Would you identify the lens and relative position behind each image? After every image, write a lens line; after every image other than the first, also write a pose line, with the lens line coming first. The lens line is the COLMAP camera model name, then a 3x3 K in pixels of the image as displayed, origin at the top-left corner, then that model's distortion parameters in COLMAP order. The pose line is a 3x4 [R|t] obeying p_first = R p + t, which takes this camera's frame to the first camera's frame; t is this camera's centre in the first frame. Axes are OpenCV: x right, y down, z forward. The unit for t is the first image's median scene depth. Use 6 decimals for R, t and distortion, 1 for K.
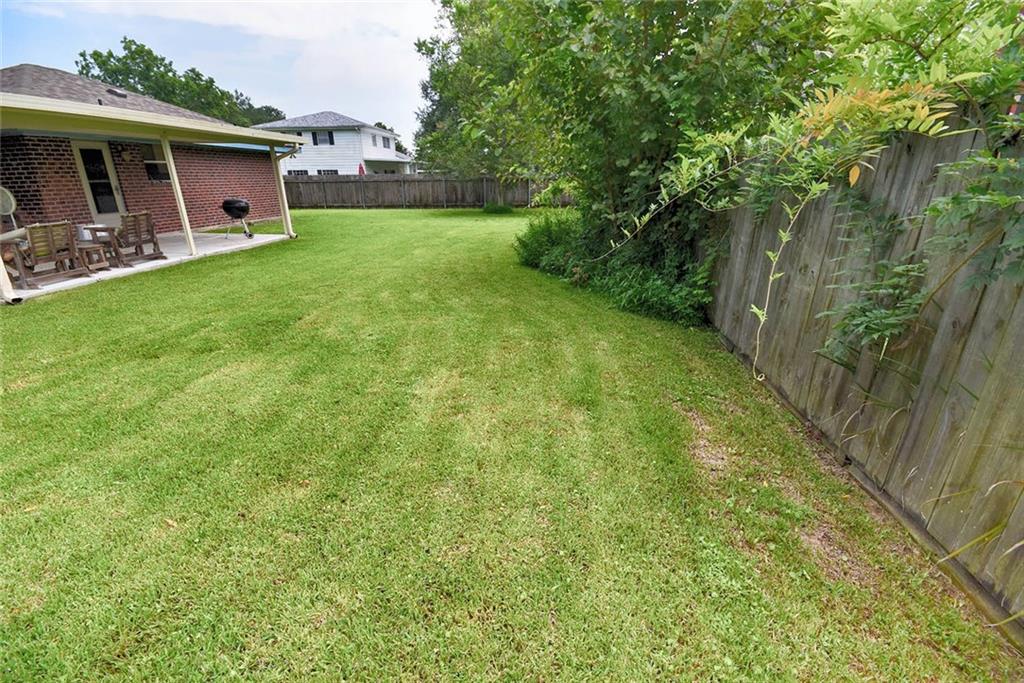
lens RADIAL K [[449.2, 0, 509.3], [0, 449.2, 346.0], [0, 0, 1]] dist [0.014657, -0.014395]
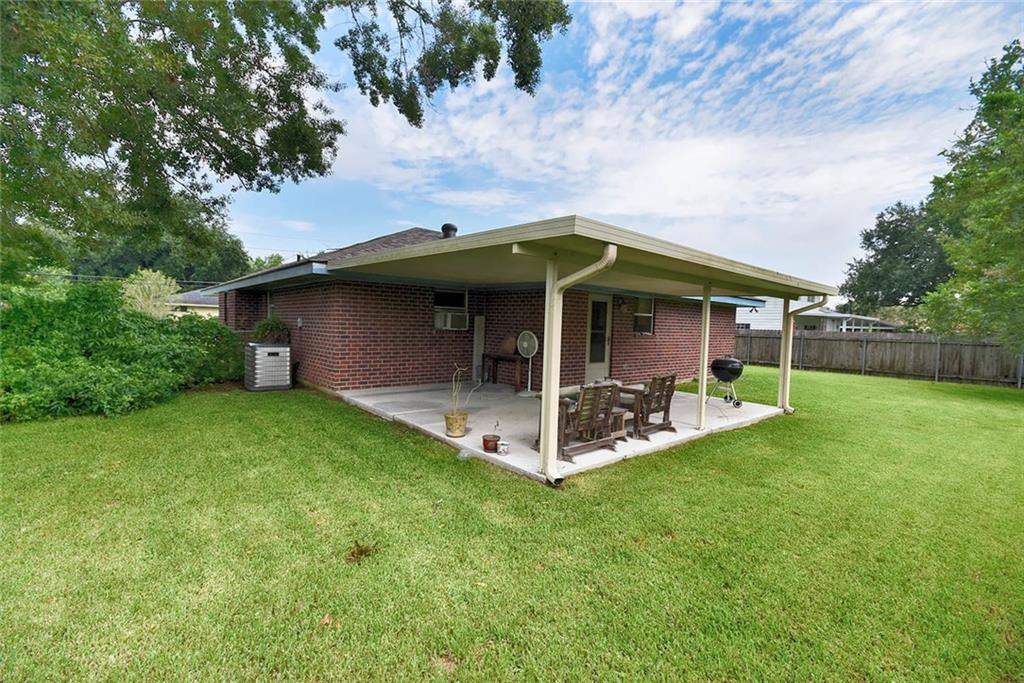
lens RADIAL K [[449.2, 0, 509.3], [0, 449.2, 346.0], [0, 0, 1]] dist [0.014657, -0.014395]
pose [[0.728271, 0.062303, -0.682451, -0.336015], [-0.273208, 0.939691, -0.205764, -0.070889], [0.628473, 0.336303, 0.701371, 0.170428]]
